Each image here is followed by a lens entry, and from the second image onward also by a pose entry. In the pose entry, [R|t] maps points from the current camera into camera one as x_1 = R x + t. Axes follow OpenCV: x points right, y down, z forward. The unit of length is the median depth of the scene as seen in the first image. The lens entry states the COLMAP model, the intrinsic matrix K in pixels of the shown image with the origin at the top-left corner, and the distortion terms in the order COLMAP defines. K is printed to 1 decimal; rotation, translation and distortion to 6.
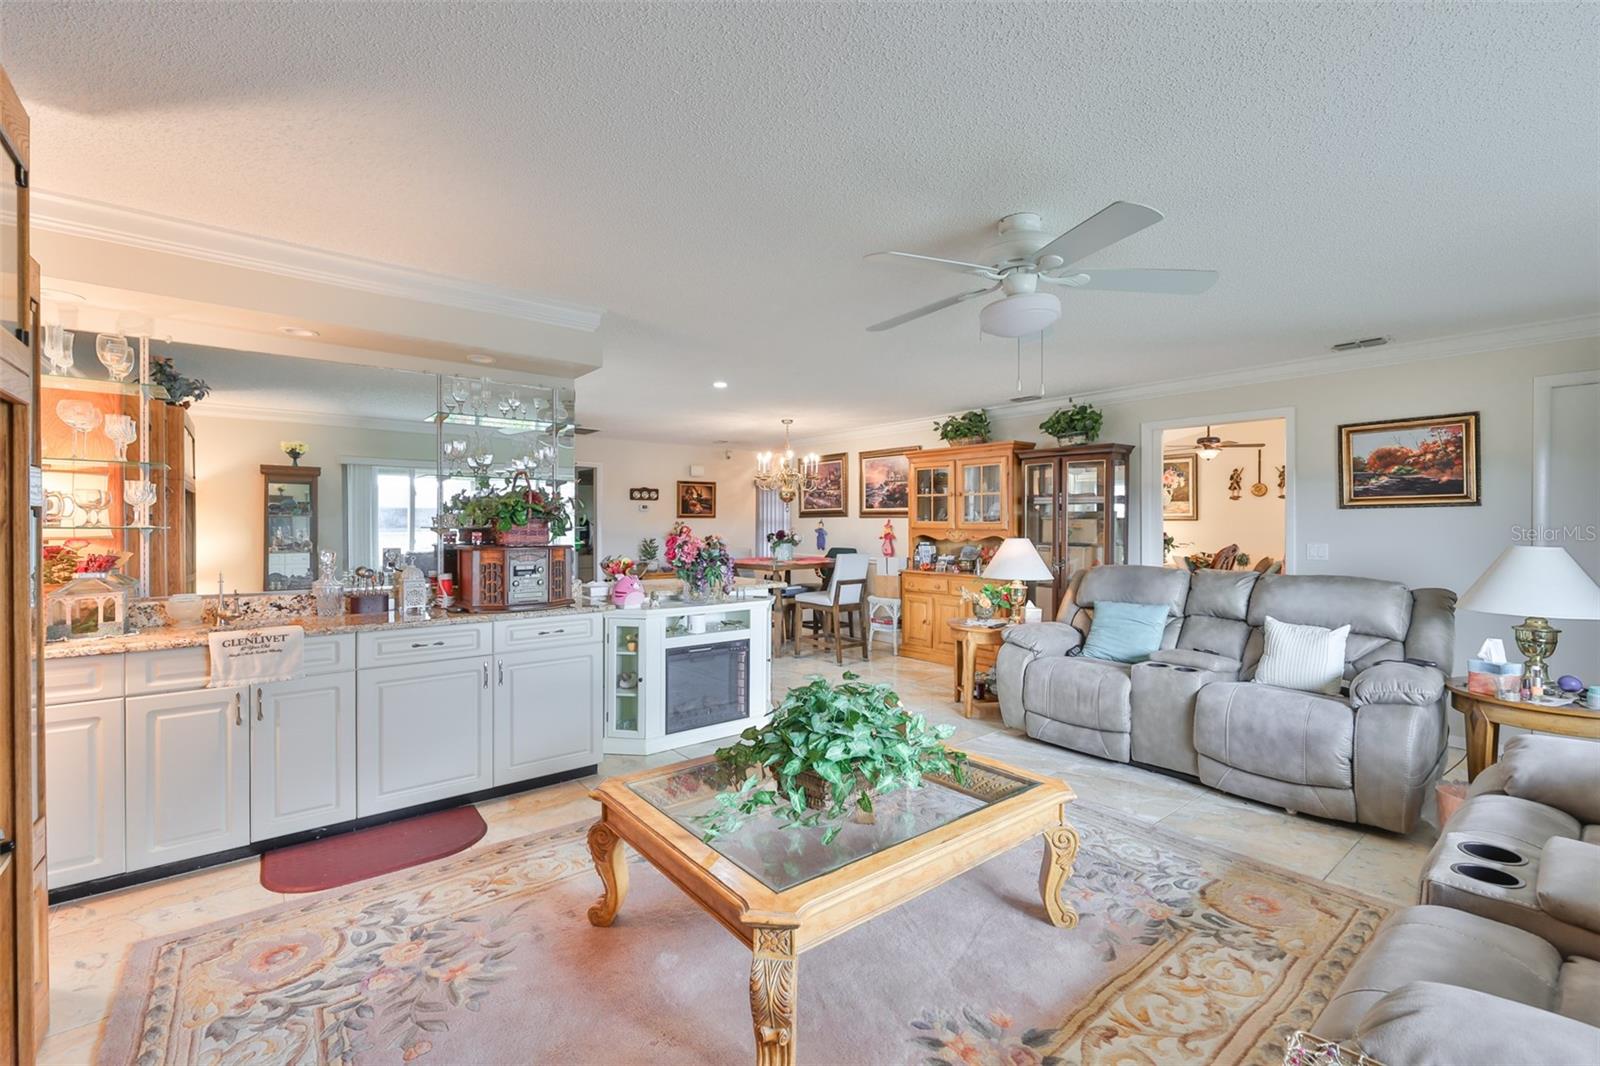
lens RADIAL K [[675.5, 0, 809.1], [0, 675.5, 530.6], [0, 0, 1]] dist [-0.001707, -0.000213]
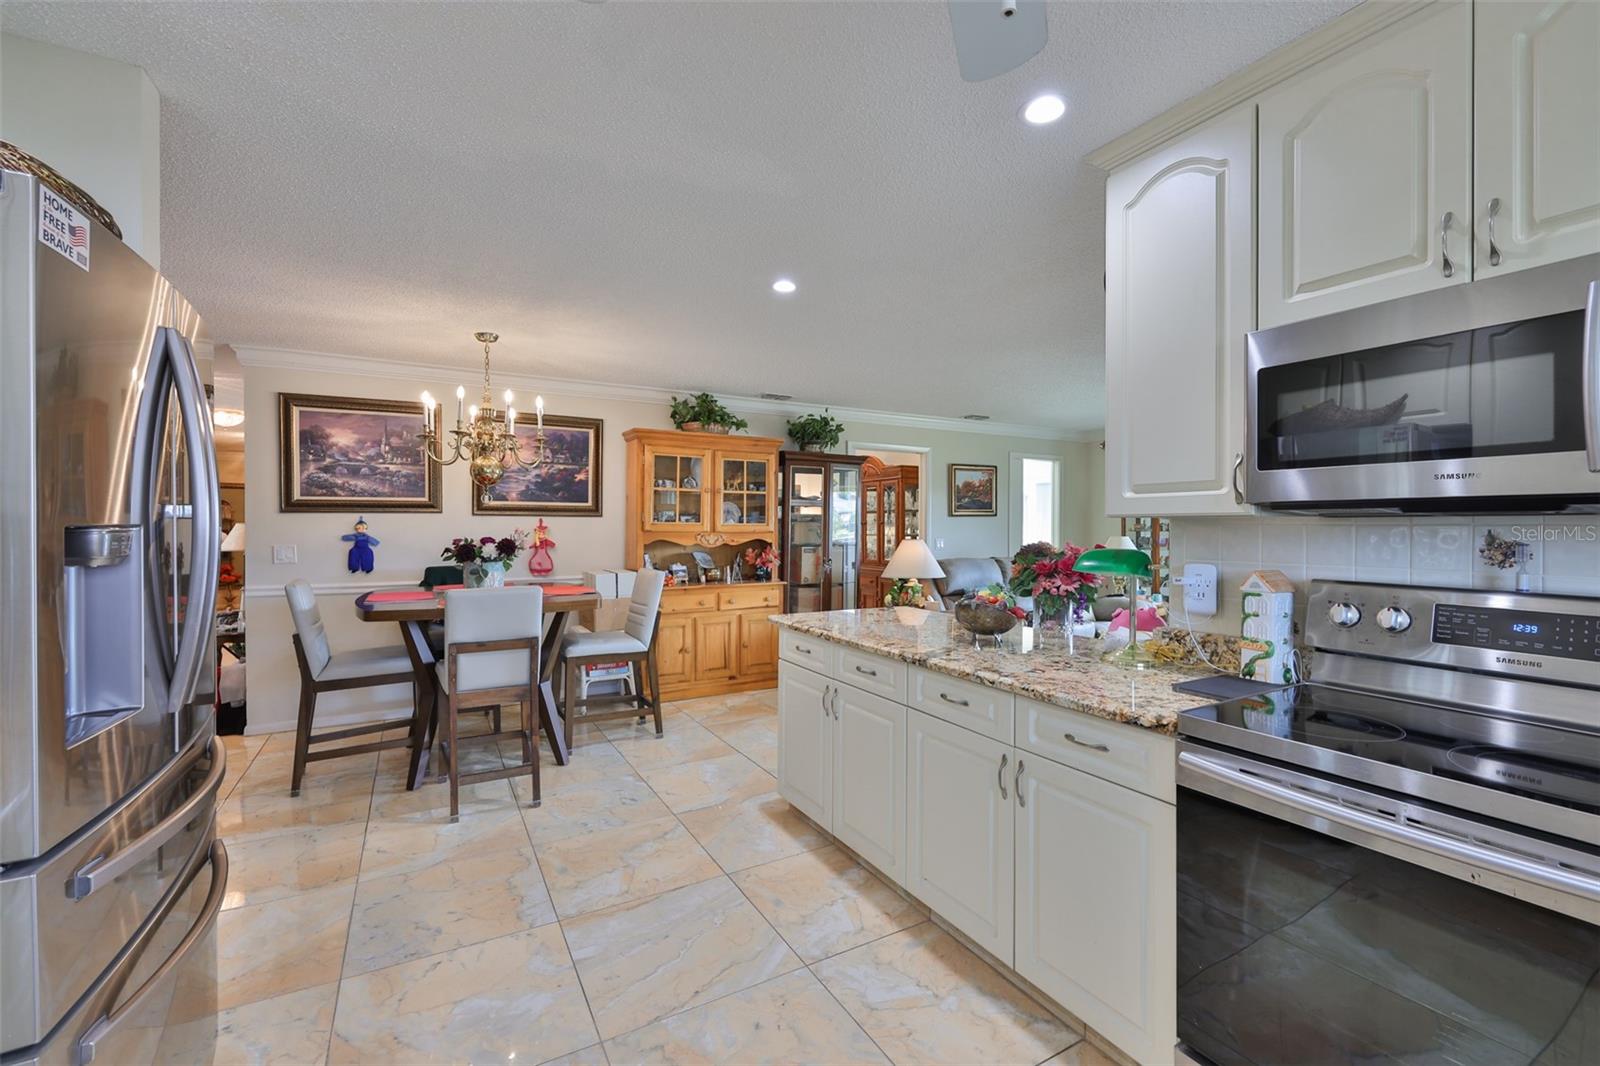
lens RADIAL K [[682.7, 0, 805.0], [0, 682.7, 528.8], [0, 0, 1]] dist [-0.000060, -0.000067]
pose [[0.188619, -0.002180, 0.982048, -0.488292], [0.008197, 0.999966, 0.000645, -0.004392], [-0.982016, 0.007928, 0.188631, 0.592629]]
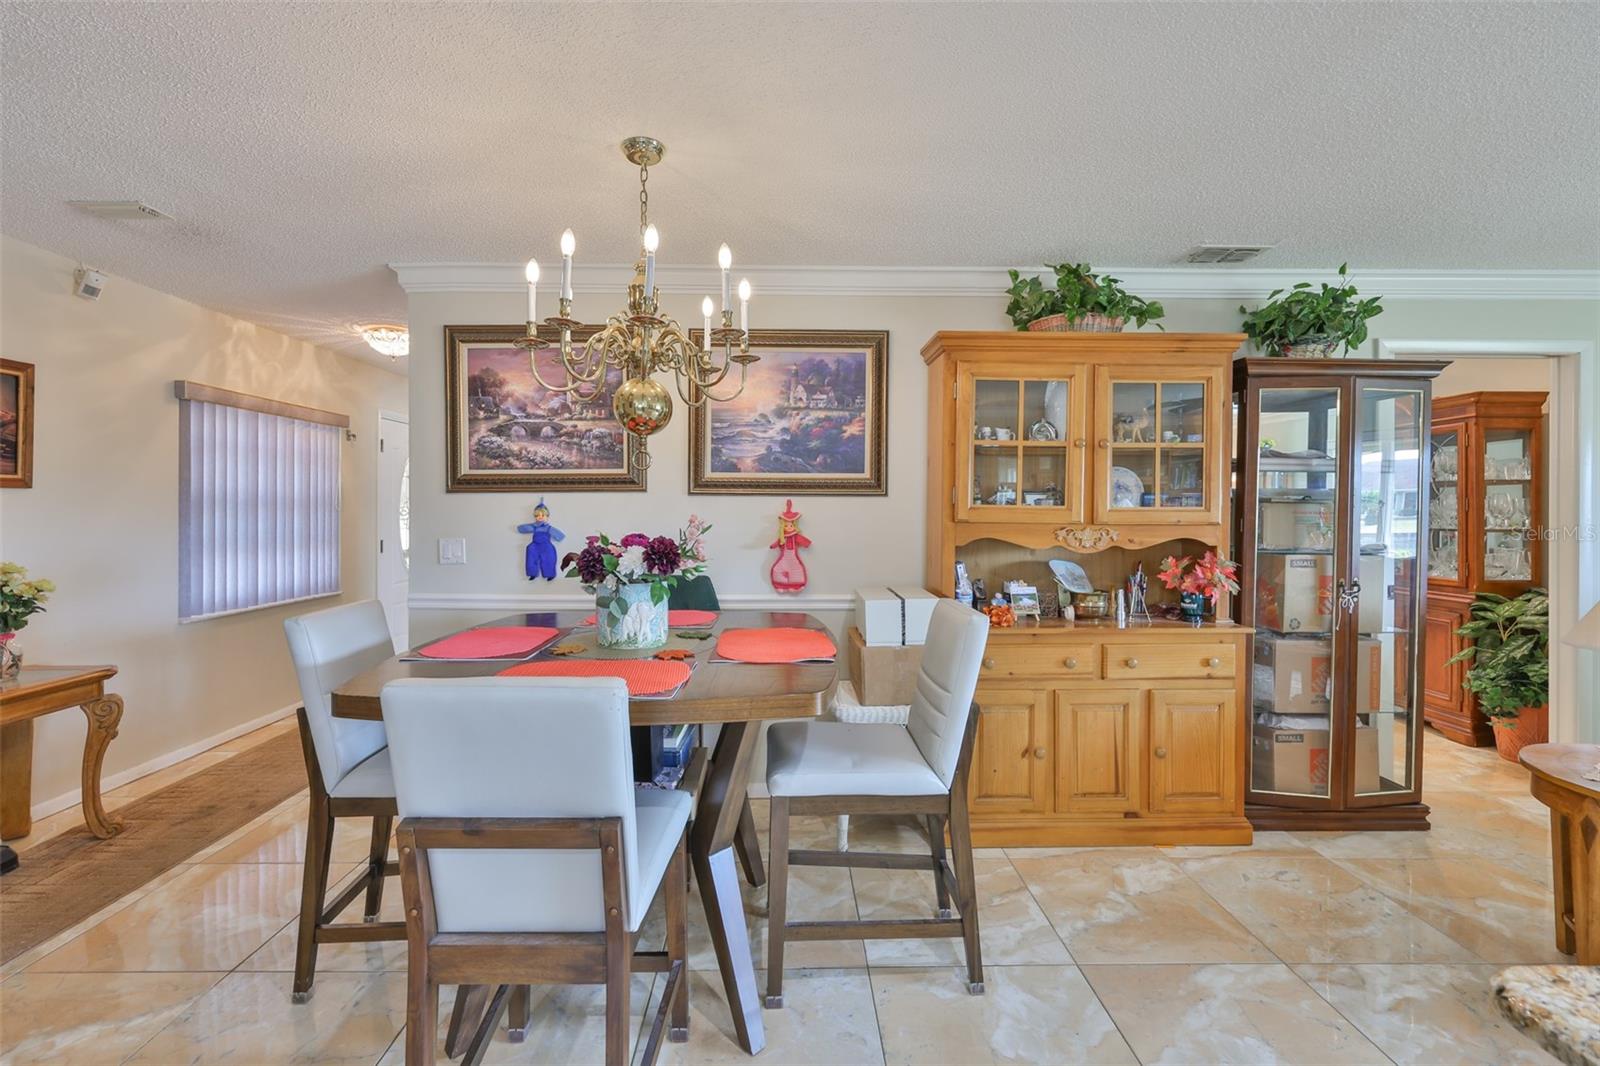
lens RADIAL K [[684.5, 0, 797.6], [0, 684.5, 514.3], [0, 0, 1]] dist [0.000955, -0.000011]
pose [[0.635265, 0.000007, 0.772294, -0.197383], [0.004914, 0.999980, -0.004051, -0.005728], [-0.772279, 0.006368, 0.635252, 0.706733]]
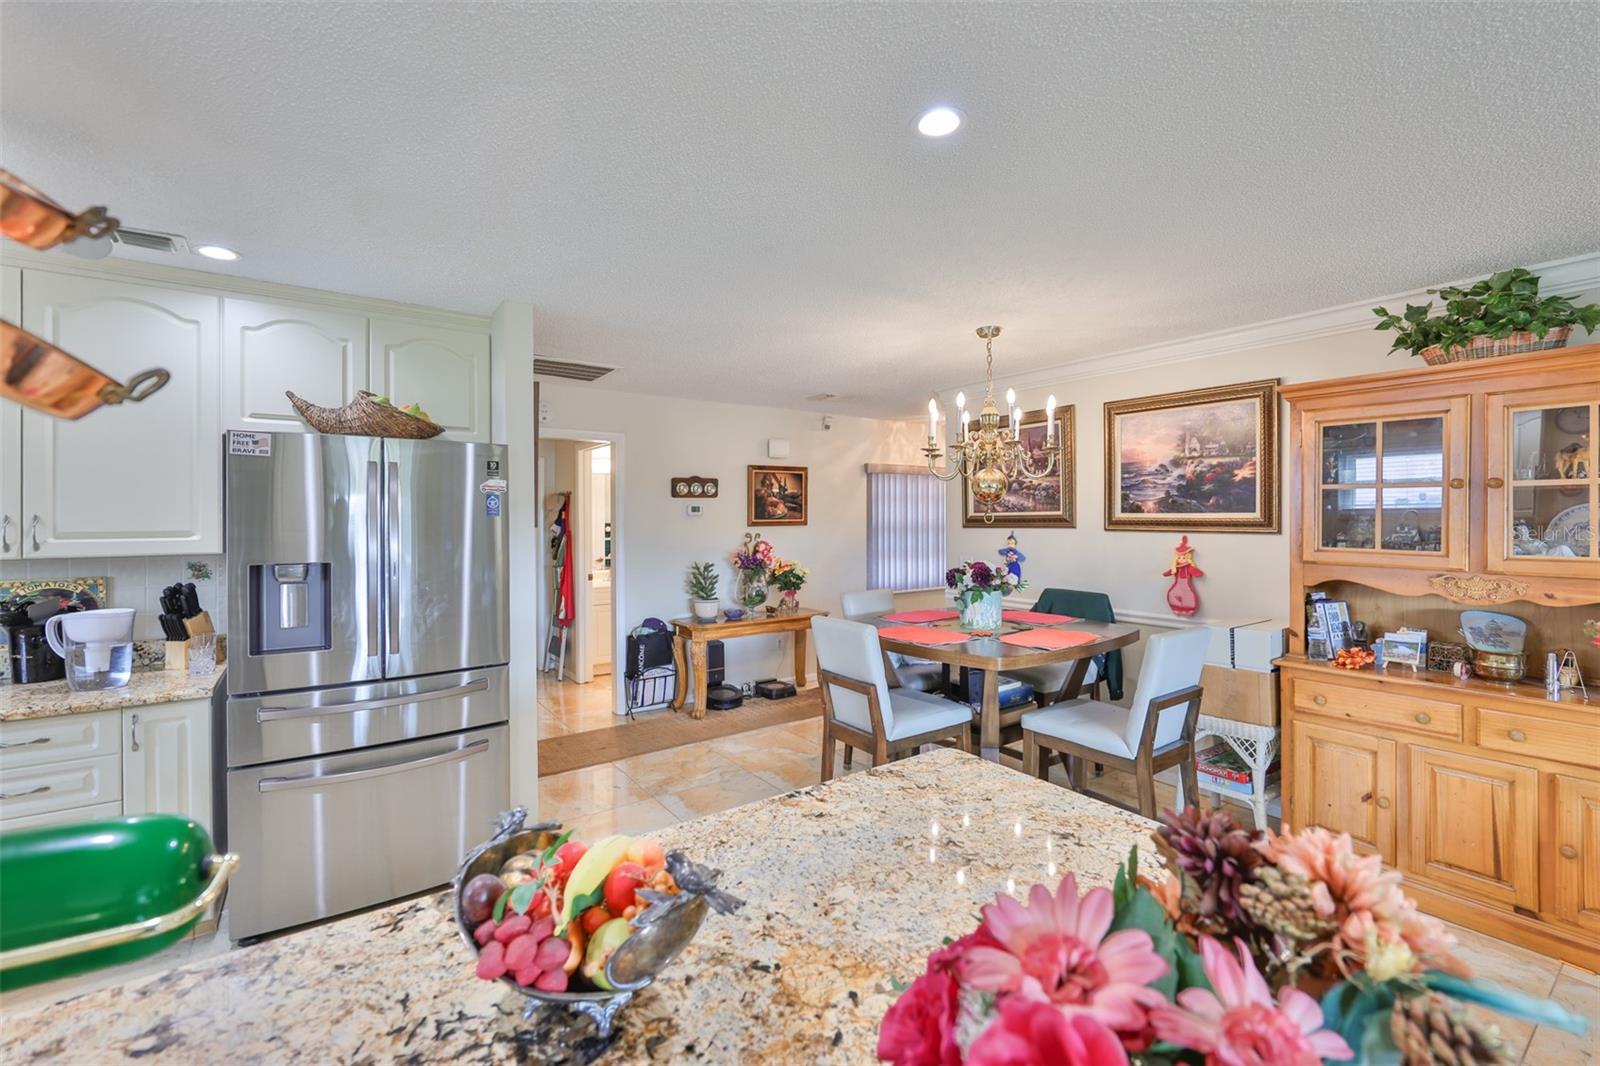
lens RADIAL K [[698.4, 0, 793.6], [0, 698.4, 514.6], [0, 0, 1]] dist [0.001749, 0.000358]
pose [[0.994882, -0.003000, -0.101002, -0.108880], [0.001727, 0.999918, -0.012688, -0.025214], [0.101031, 0.012449, 0.994805, 0.454272]]
